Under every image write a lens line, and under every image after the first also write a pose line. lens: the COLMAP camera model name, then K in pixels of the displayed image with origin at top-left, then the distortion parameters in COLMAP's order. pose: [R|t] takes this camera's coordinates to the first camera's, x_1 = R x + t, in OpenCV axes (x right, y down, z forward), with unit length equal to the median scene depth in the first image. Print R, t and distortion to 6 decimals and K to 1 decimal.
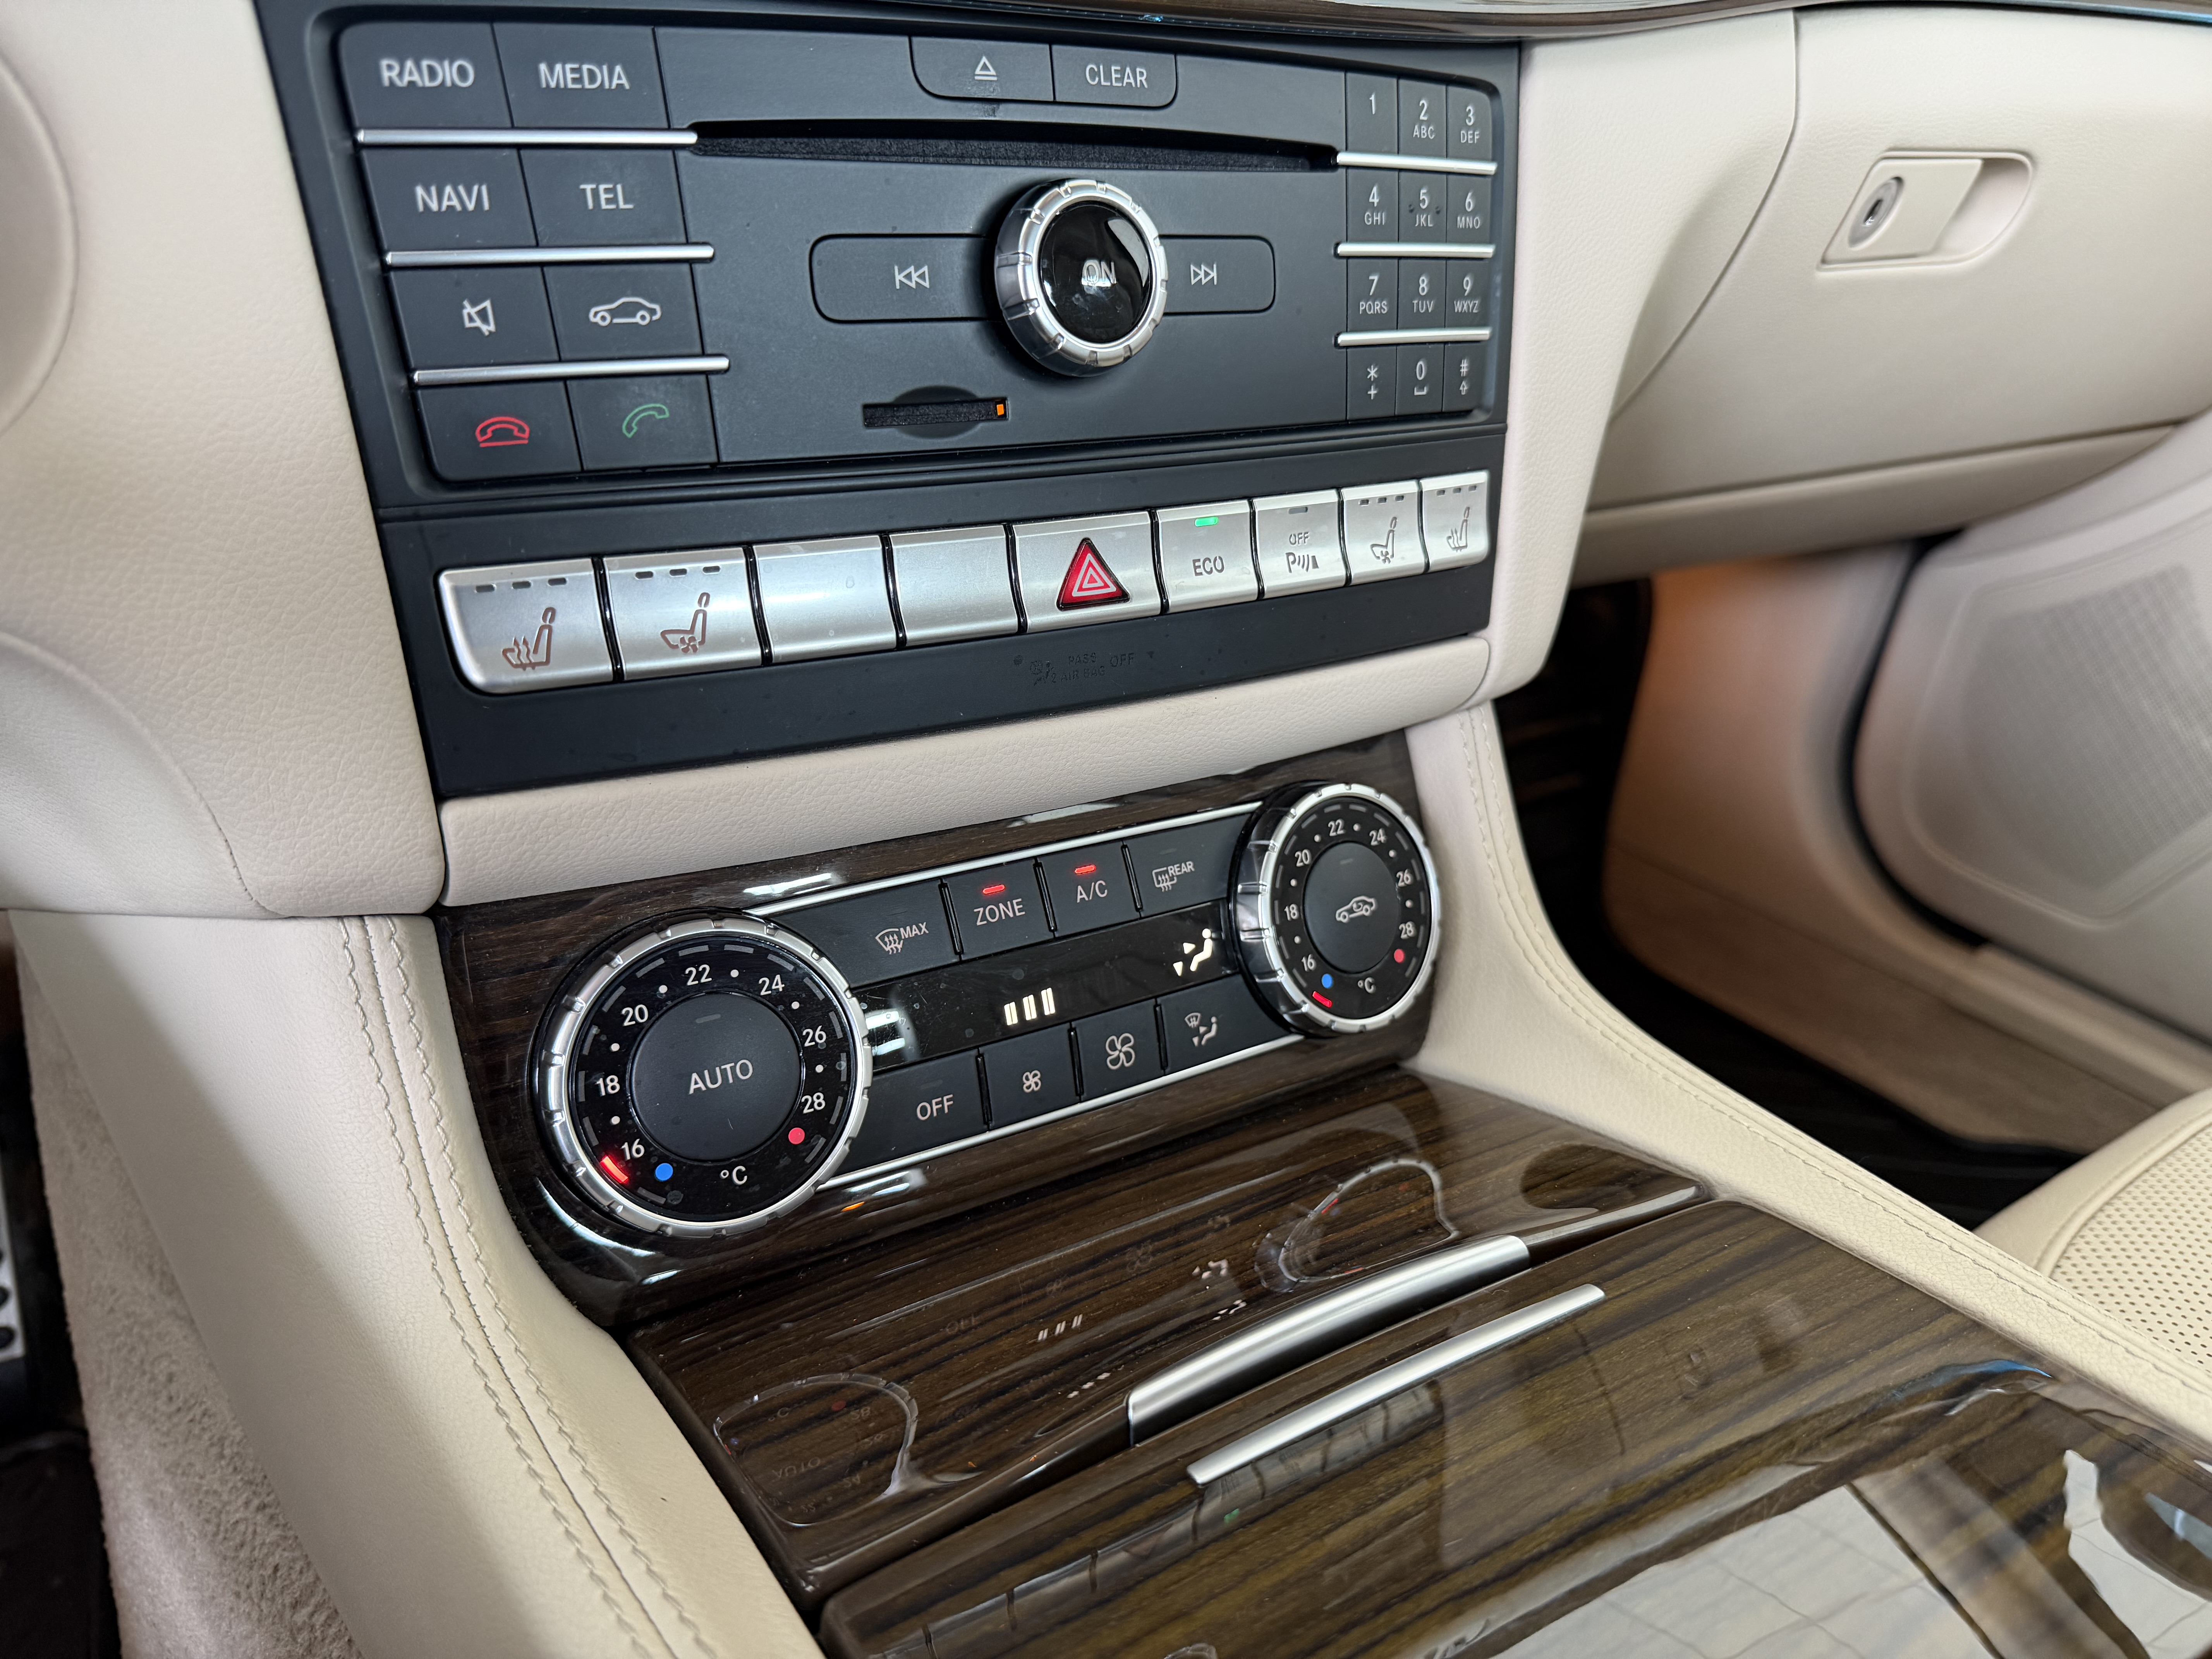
lens RADIAL K [[1587.3, 0, 1106.0], [0, 1587.3, 829.5], [0, 0, 1]] dist [-0.001448, -0.000700]
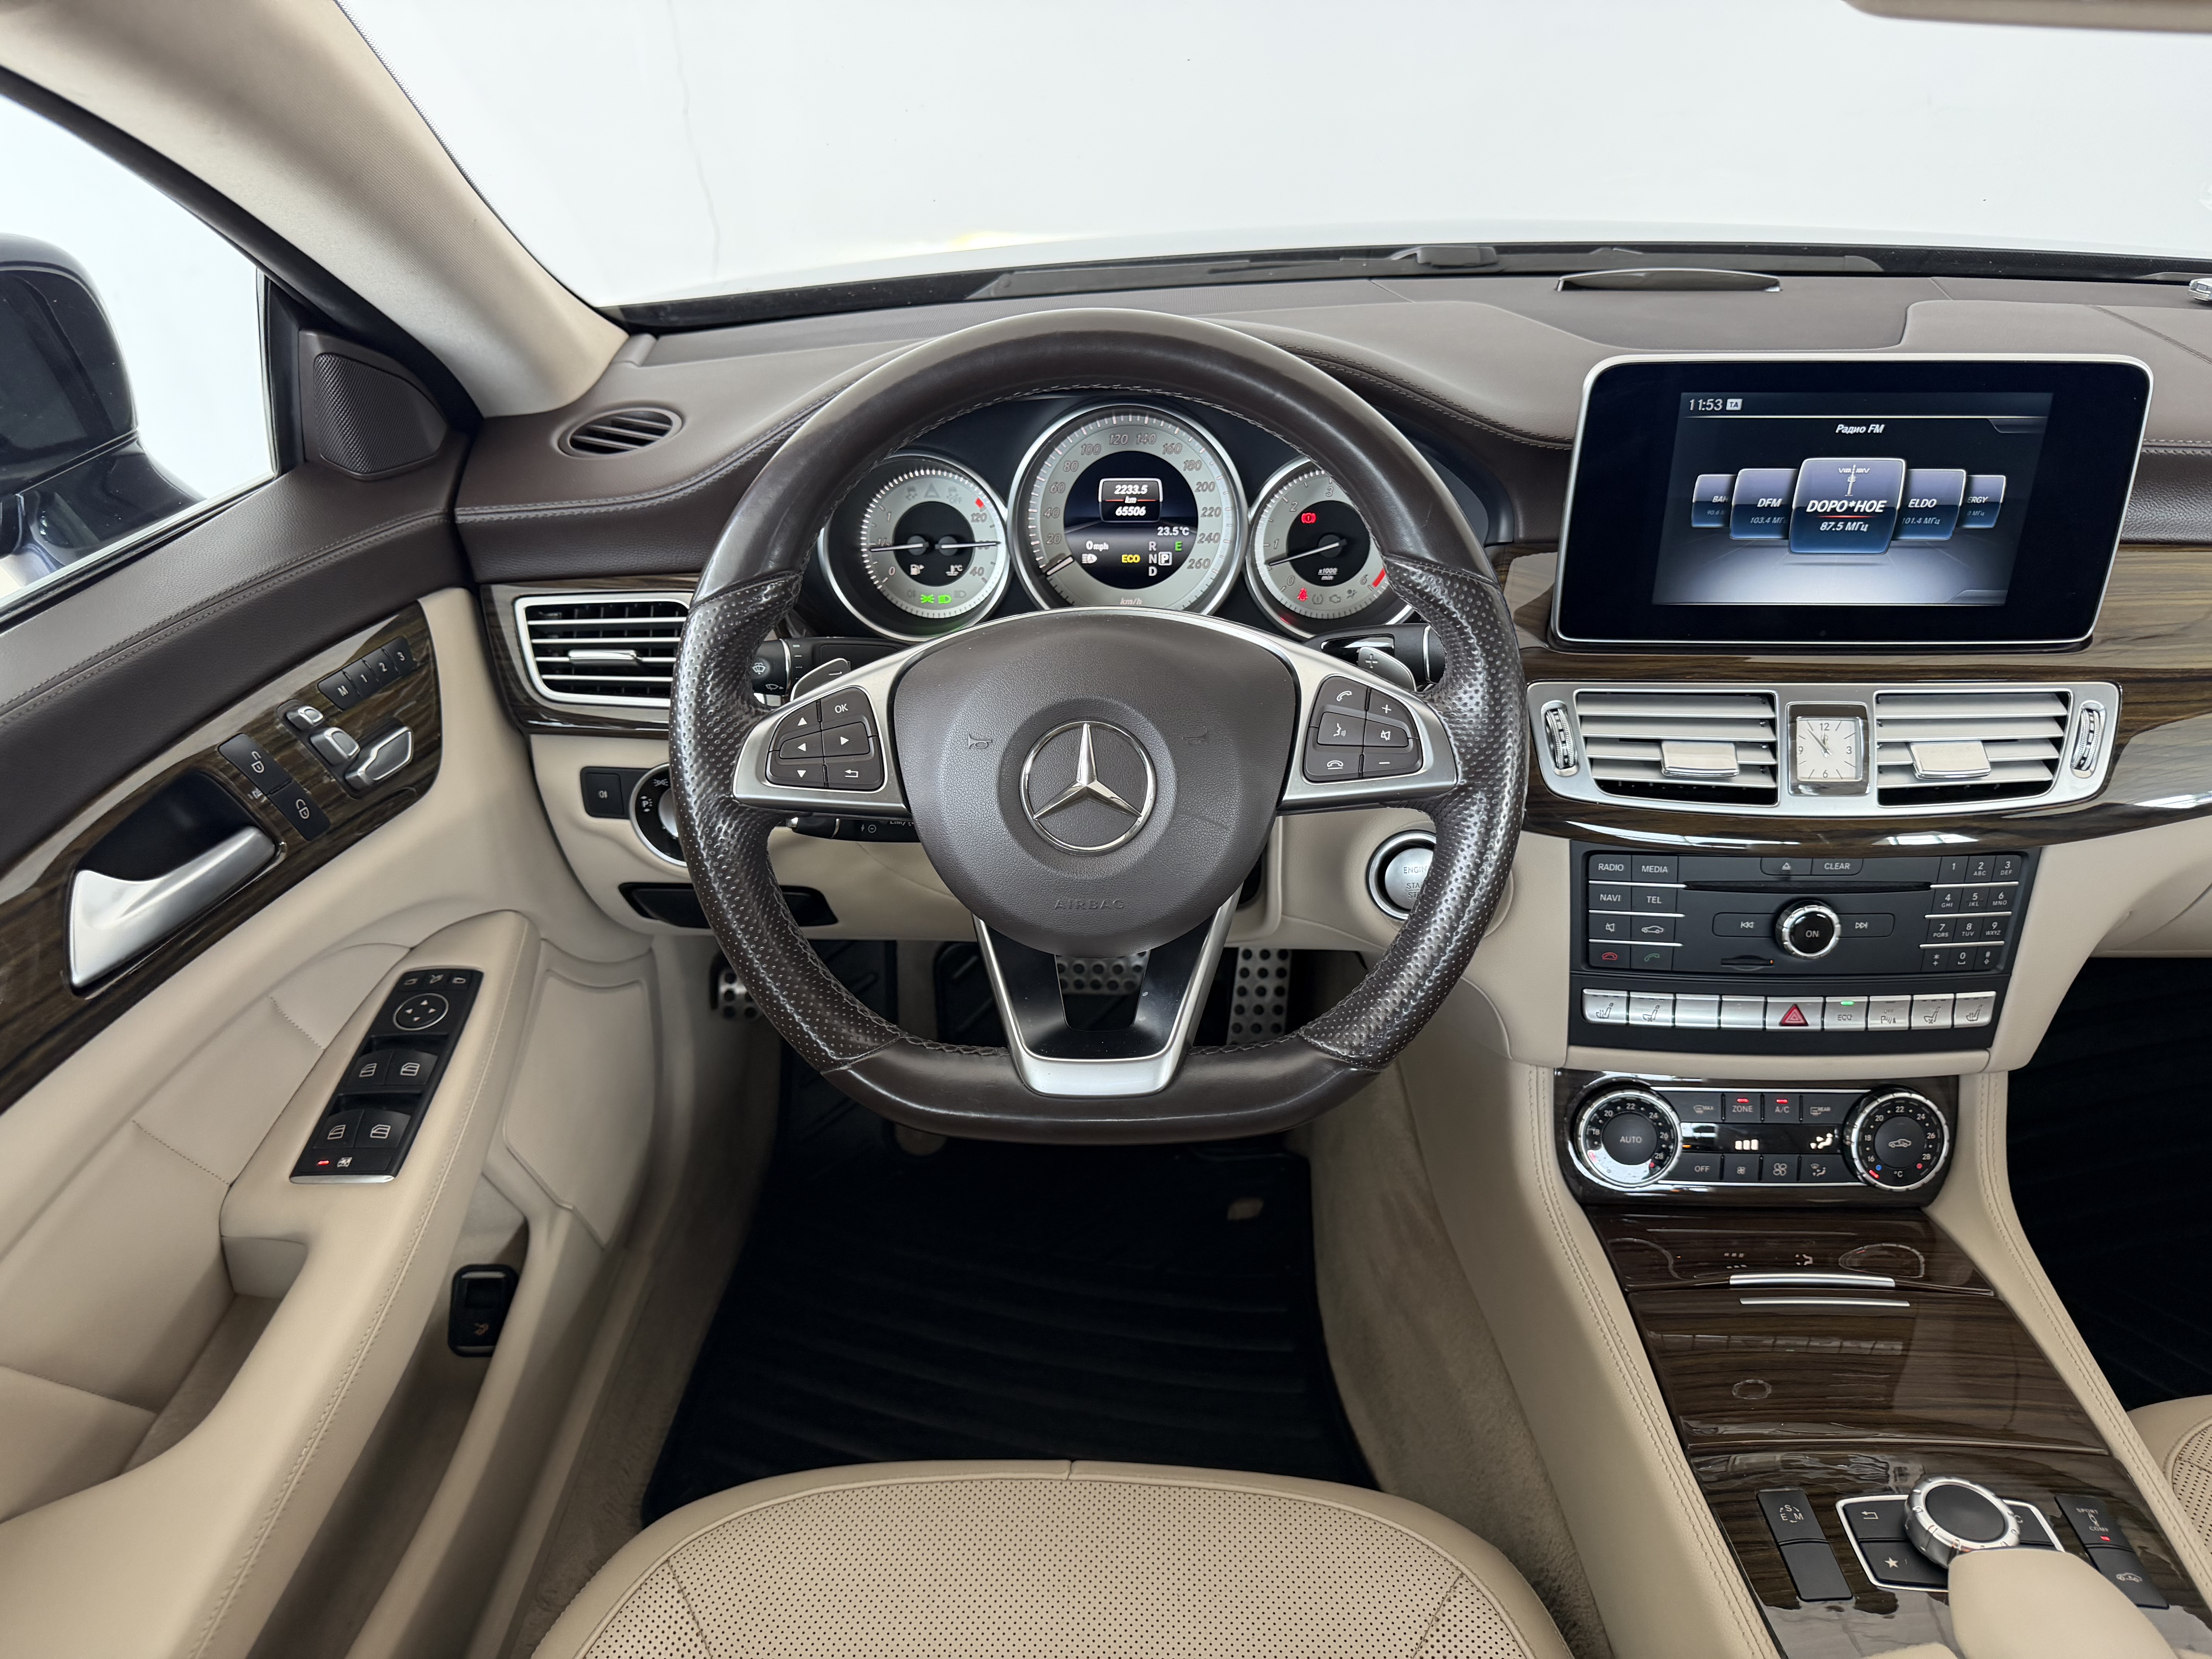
lens RADIAL K [[1546.8, 0, 1120.1], [0, 1546.8, 838.4], [0, 0, 1]] dist [0.139597, -0.258931]
pose [[0.827844, 0.217980, -0.516874, 0.353972], [-0.177171, 0.975850, 0.127781, -0.573189], [0.532245, -0.014208, 0.846471, -1.926777]]
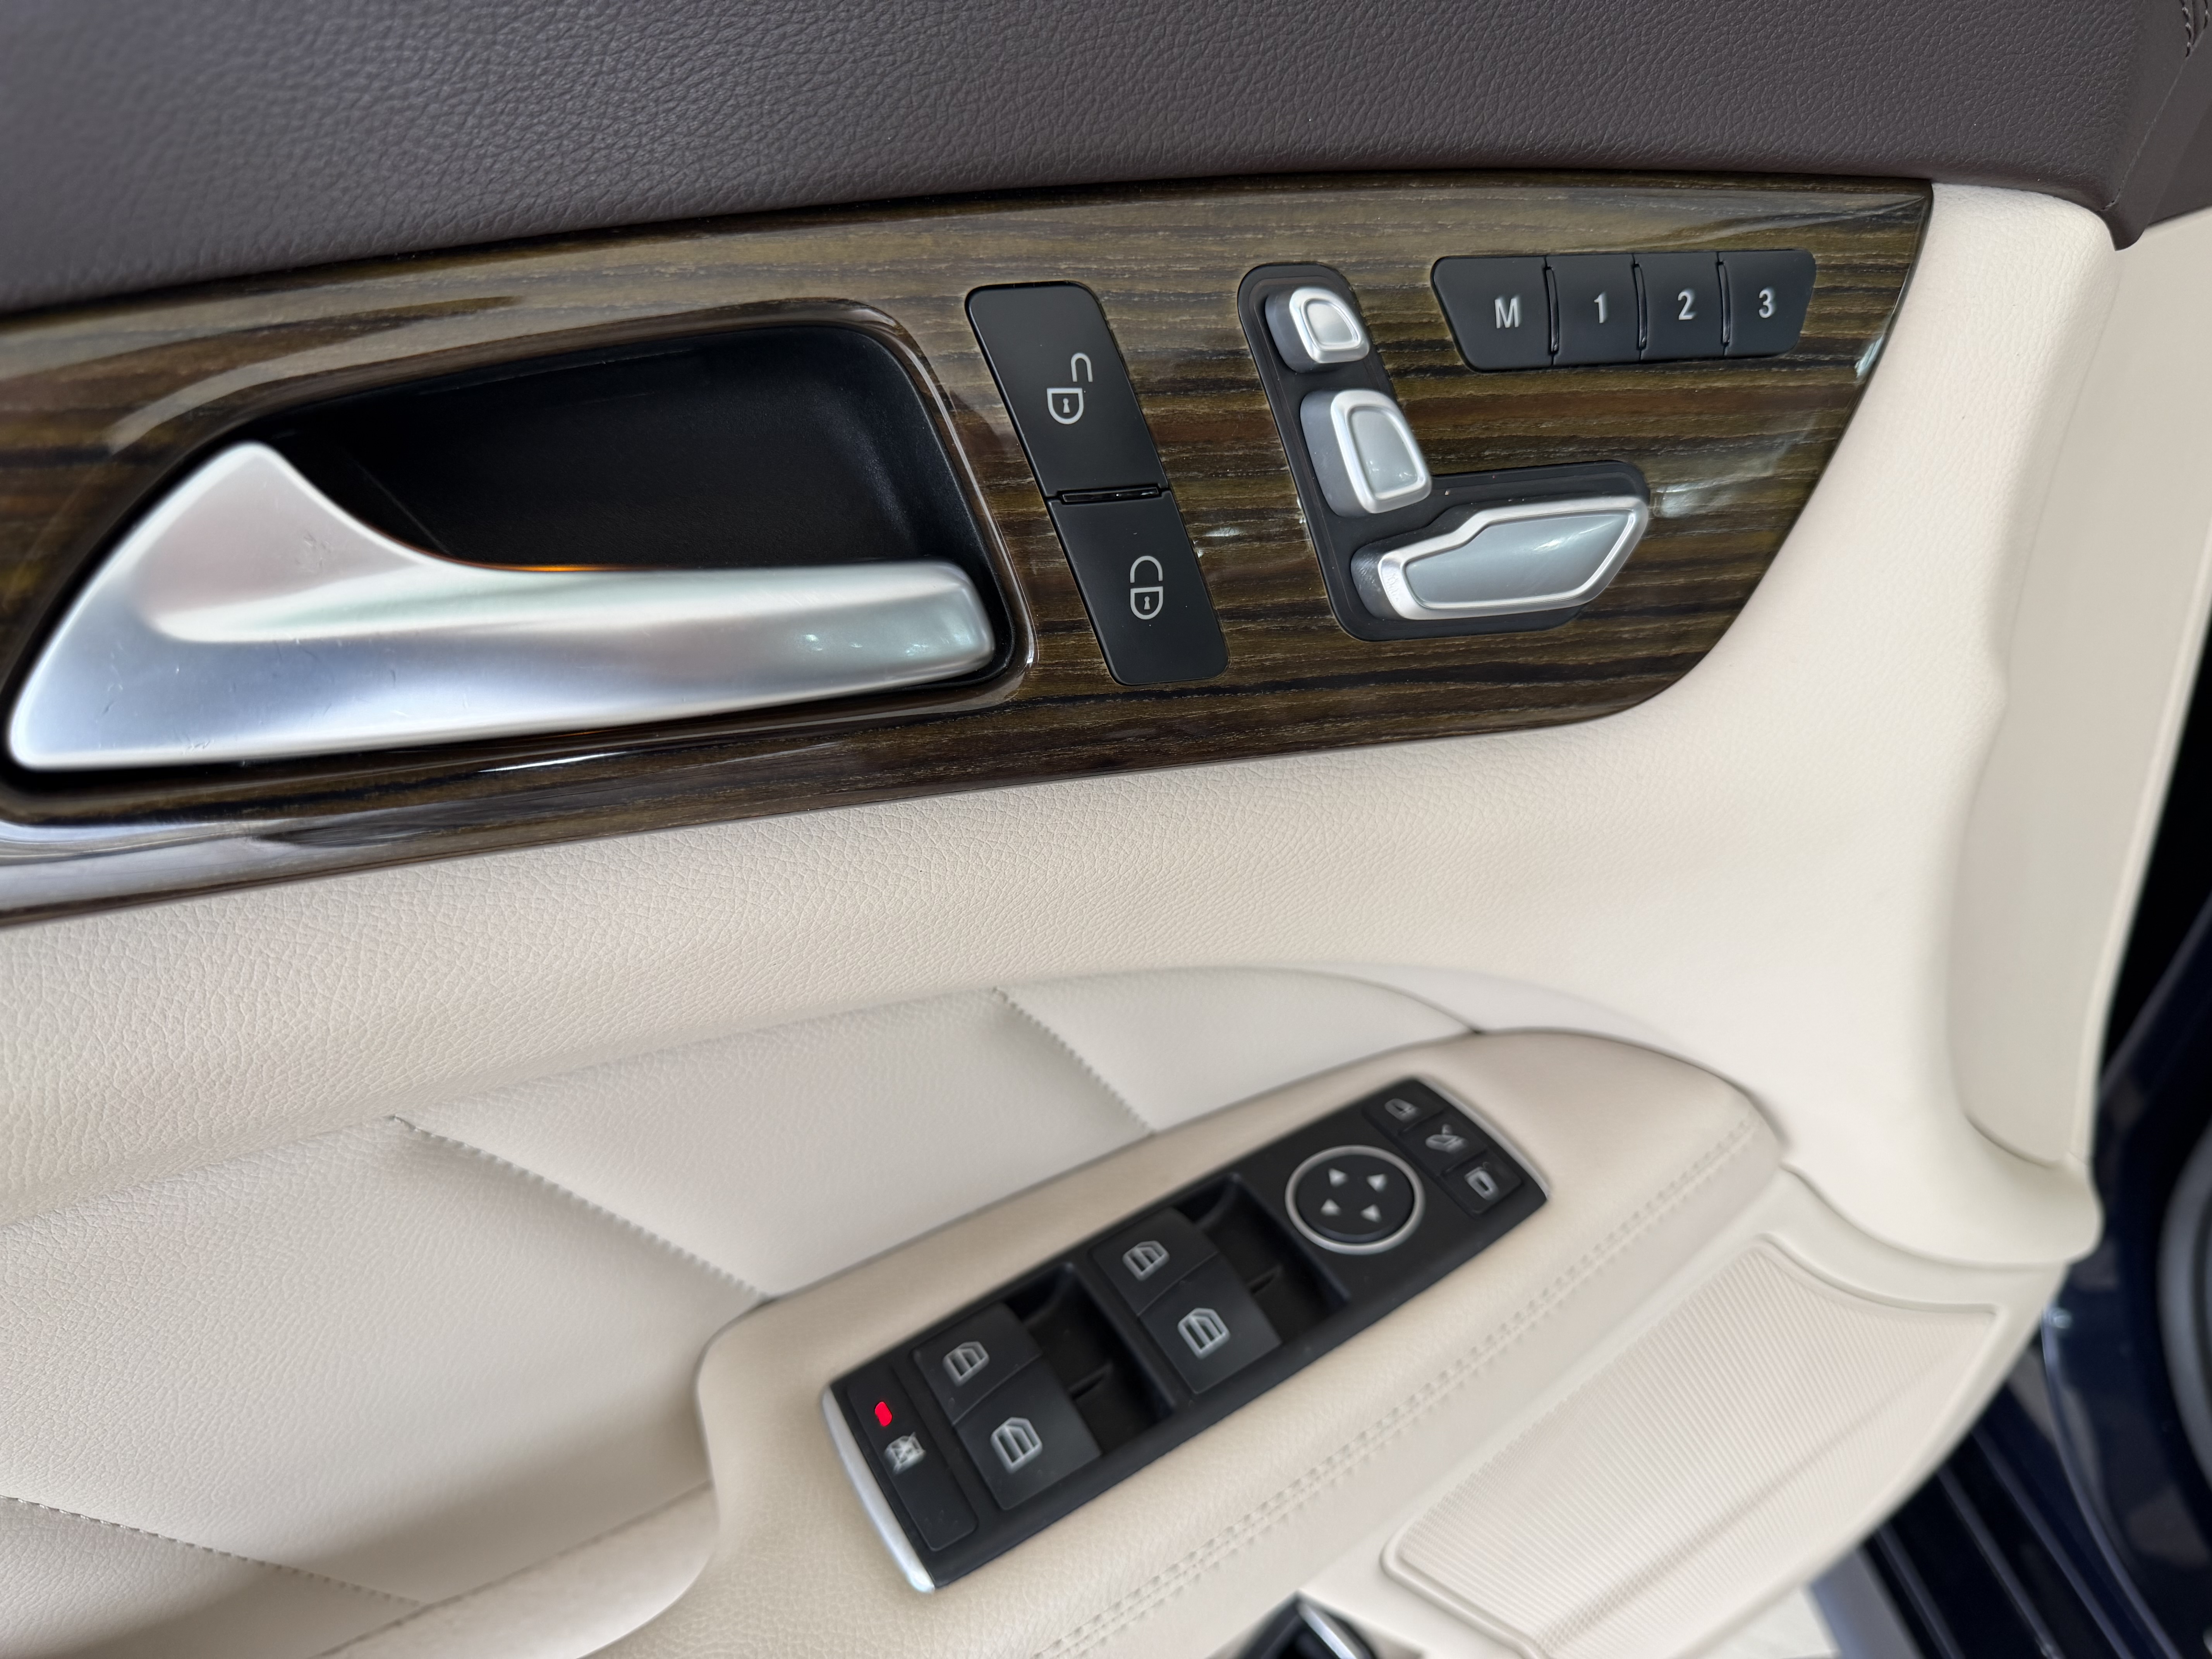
lens RADIAL K [[1547.2, 0, 1102.1], [0, 1547.2, 832.7], [0, 0, 1]] dist [0.102883, -0.134644]
pose [[-0.077851, 0.465322, -0.881711, -1.091190], [-0.392529, 0.798655, 0.456147, -0.350899], [0.916439, 0.381609, 0.120476, -0.697831]]
